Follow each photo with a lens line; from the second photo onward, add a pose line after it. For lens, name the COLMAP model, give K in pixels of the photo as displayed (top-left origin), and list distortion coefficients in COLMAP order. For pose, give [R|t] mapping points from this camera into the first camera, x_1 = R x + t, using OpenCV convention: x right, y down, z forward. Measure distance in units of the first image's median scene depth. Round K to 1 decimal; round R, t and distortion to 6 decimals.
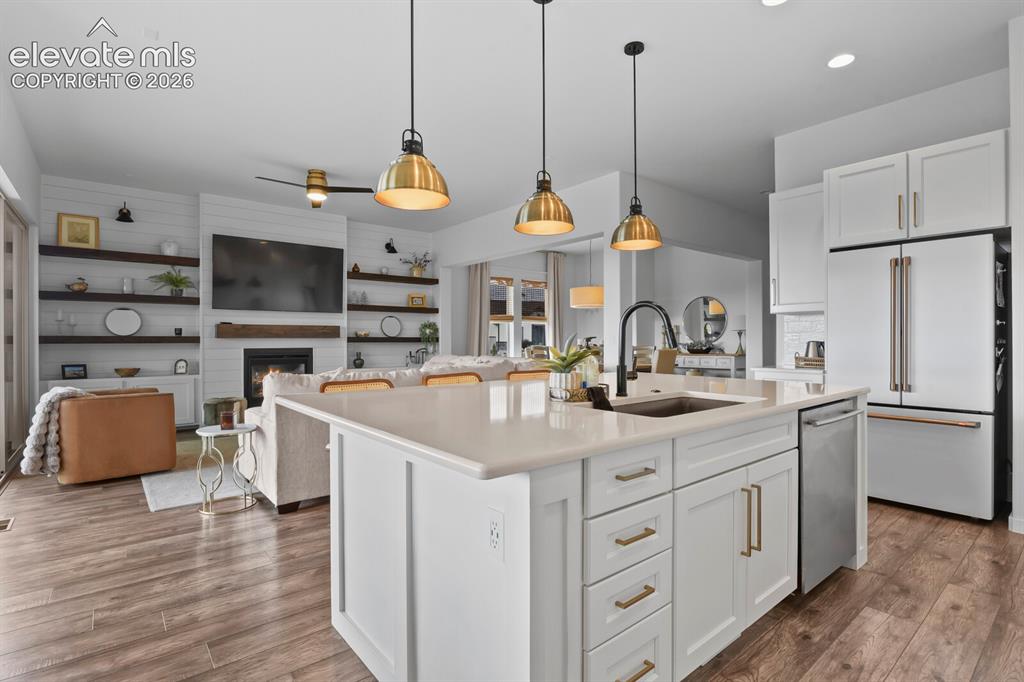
lens RADIAL K [[496.3, 0, 519.3], [0, 496.3, 340.8], [0, 0, 1]] dist [-0.011934, -0.000560]
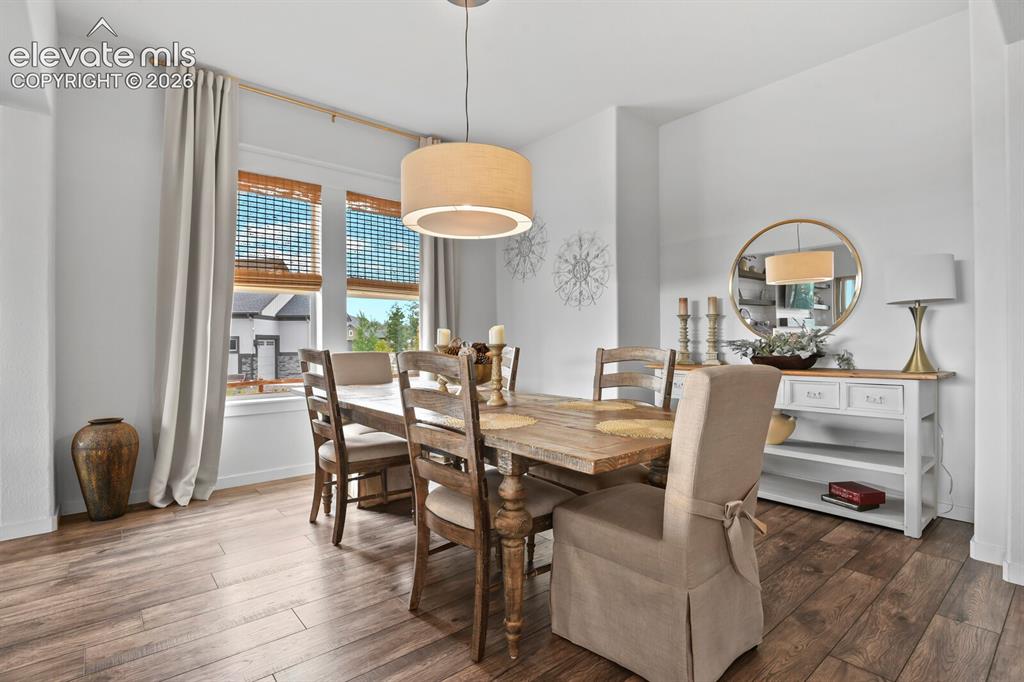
lens RADIAL K [[496.3, 0, 519.3], [0, 496.3, 340.8], [0, 0, 1]] dist [-0.011934, -0.000560]
pose [[0.999946, -0.000599, 0.010365, 0.236811], [0.000605, 1.000000, -0.000617, 0.008139], [-0.010365, 0.000624, 0.999946, 0.926590]]
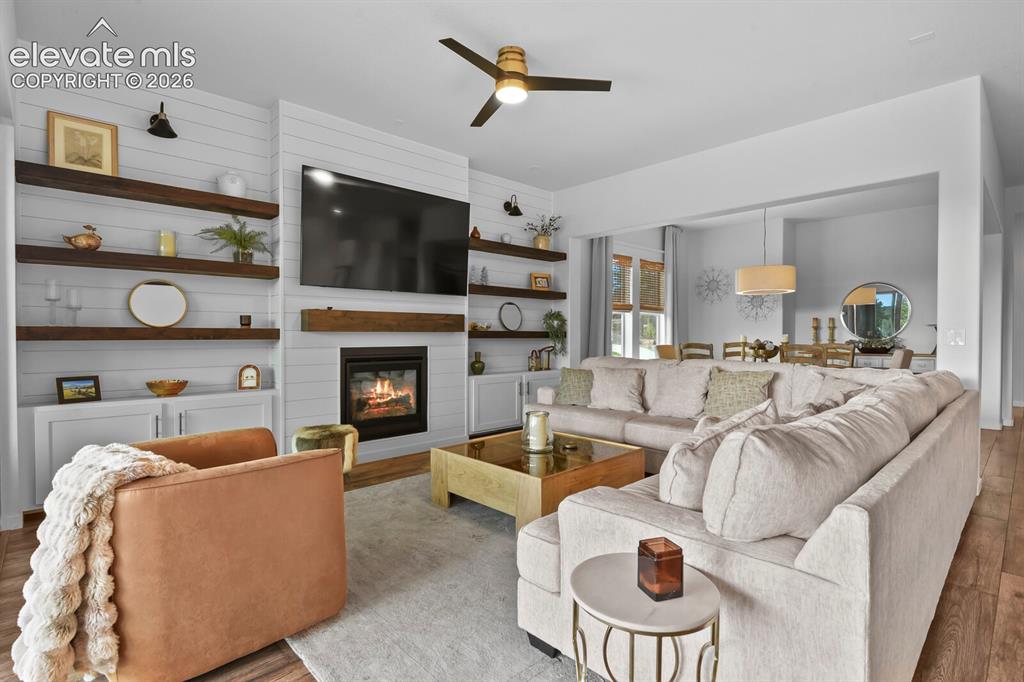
lens RADIAL K [[496.3, 0, 519.3], [0, 496.3, 340.8], [0, 0, 1]] dist [-0.011934, -0.000560]
pose [[0.997962, 0.003093, 0.063728, -0.386261], [-0.003891, 0.999916, 0.012401, -0.002580], [-0.063685, -0.012623, 0.997890, 0.355560]]
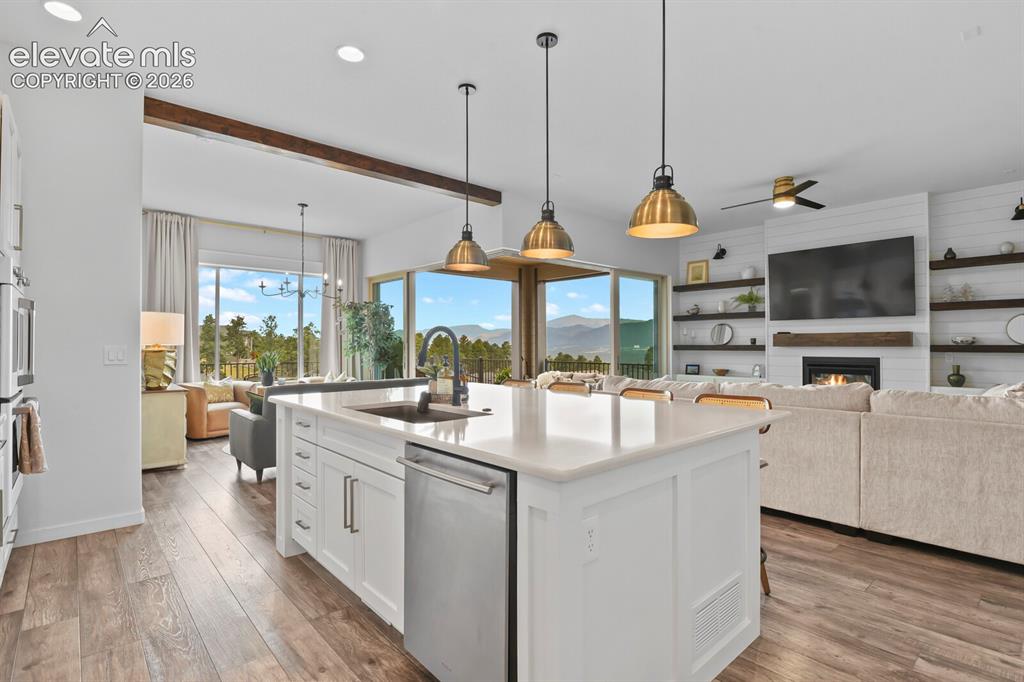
lens RADIAL K [[496.3, 0, 519.3], [0, 496.3, 340.8], [0, 0, 1]] dist [-0.011934, -0.000560]
pose [[0.042069, -0.005541, -0.999099, 0.486769], [0.001360, 0.999984, -0.005489, -0.013443], [0.999114, -0.001128, 0.042076, 0.382471]]
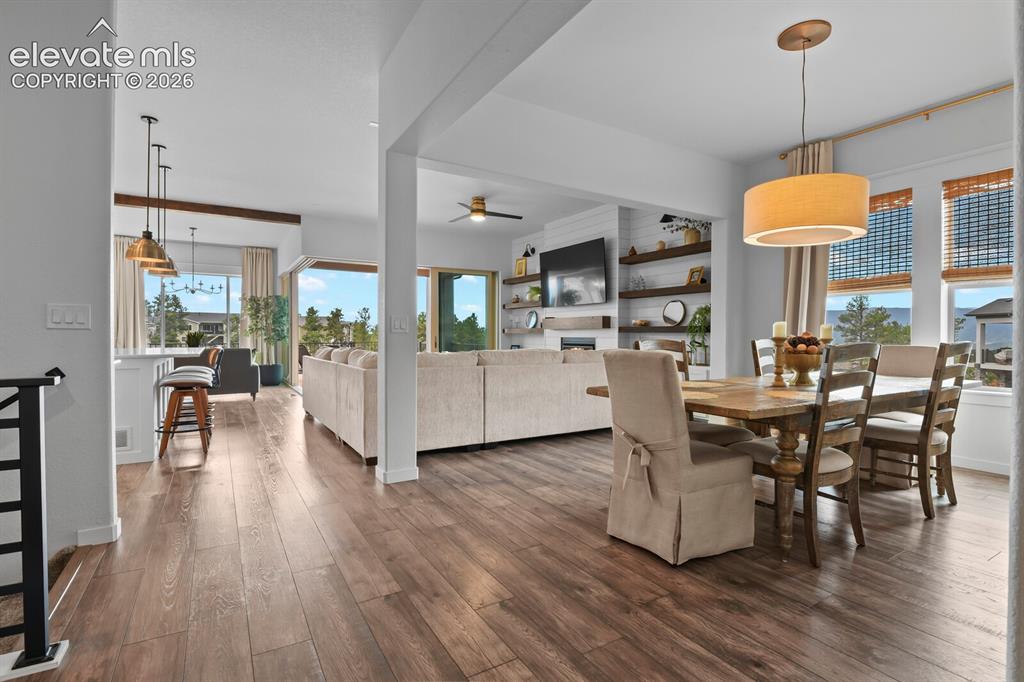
lens RADIAL K [[496.3, 0, 519.3], [0, 496.3, 340.8], [0, 0, 1]] dist [-0.011934, -0.000560]
pose [[-0.144138, 0.012005, -0.989485, 0.752733], [-0.003740, 0.999913, 0.012676, 0.009095], [0.989551, 0.005527, -0.144081, 1.143792]]
